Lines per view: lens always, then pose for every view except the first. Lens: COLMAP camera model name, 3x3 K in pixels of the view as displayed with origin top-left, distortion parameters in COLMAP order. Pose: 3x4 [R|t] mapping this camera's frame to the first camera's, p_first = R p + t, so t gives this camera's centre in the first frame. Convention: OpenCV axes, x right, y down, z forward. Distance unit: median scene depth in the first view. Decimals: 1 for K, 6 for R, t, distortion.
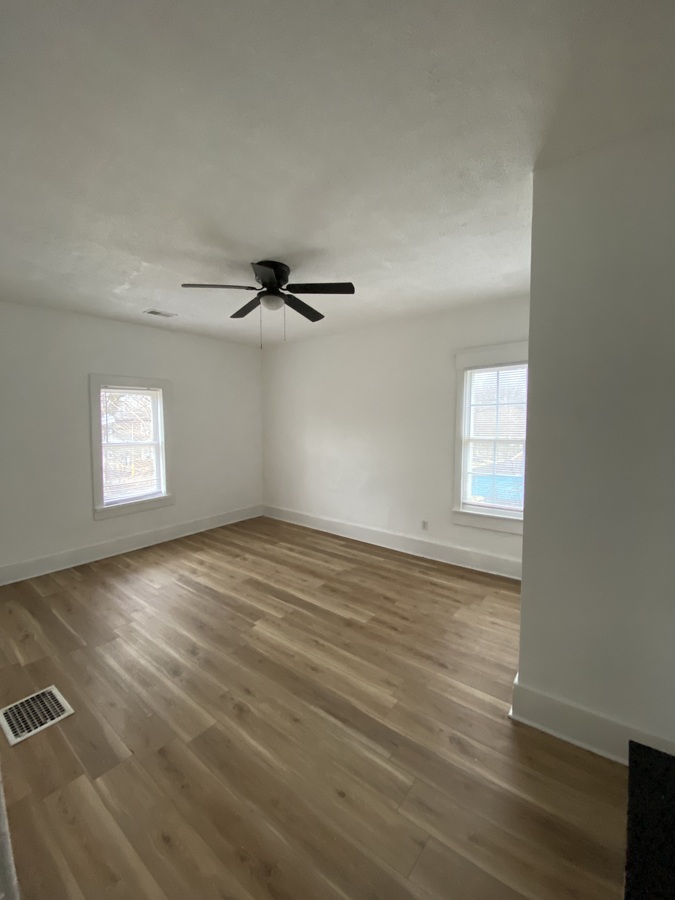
lens RADIAL K [[362.9, 0, 336.5], [0, 362.9, 447.0], [0, 0, 1]] dist [0.029253, -0.021226]
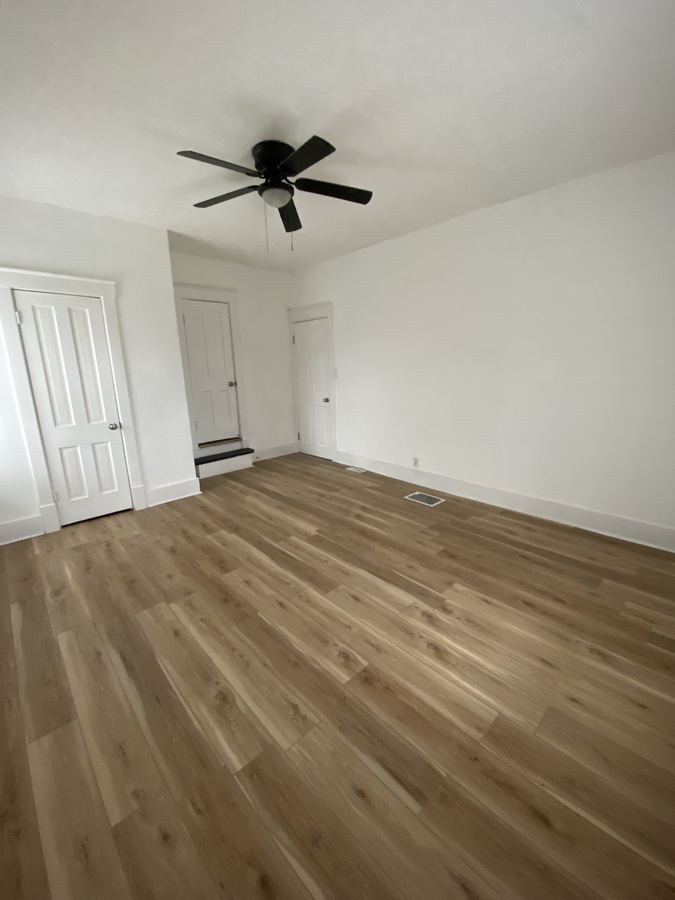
lens RADIAL K [[366.1, 0, 337.0], [0, 366.1, 440.1], [0, 0, 1]] dist [0.032027, -0.022077]
pose [[-0.988932, -0.002409, 0.148348, -0.396894], [0.036943, 0.964378, 0.261935, -0.070499], [-0.143694, 0.264516, -0.953616, 1.747144]]
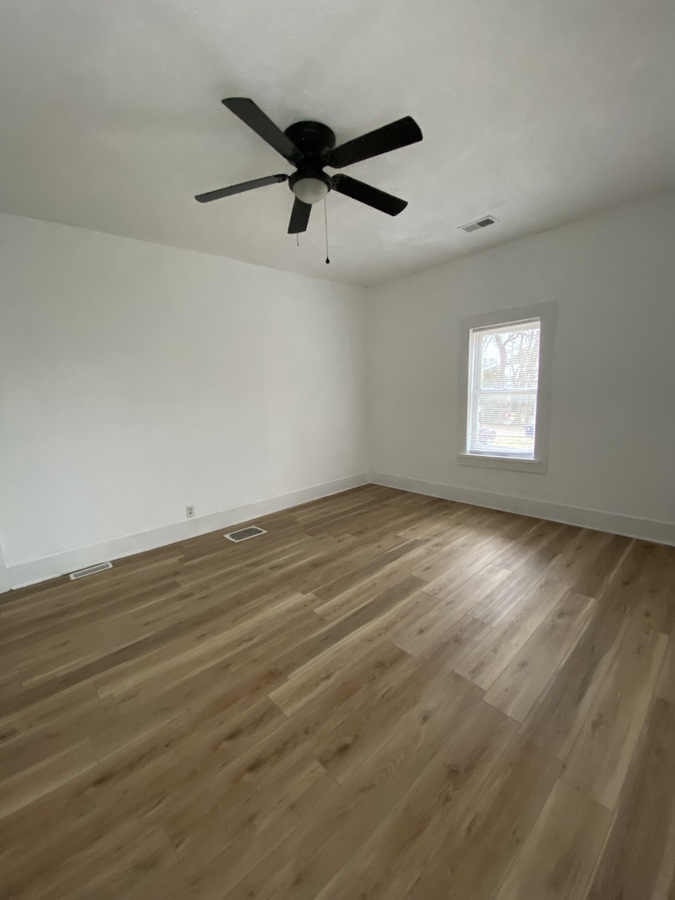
lens RADIAL K [[366.1, 0, 337.0], [0, 366.1, 440.1], [0, 0, 1]] dist [0.032027, -0.022077]
pose [[-0.156035, 0.159999, -0.974707, 0.531102], [-0.018503, 0.986147, 0.164839, -0.043930], [0.987578, 0.043756, -0.150913, 1.051956]]
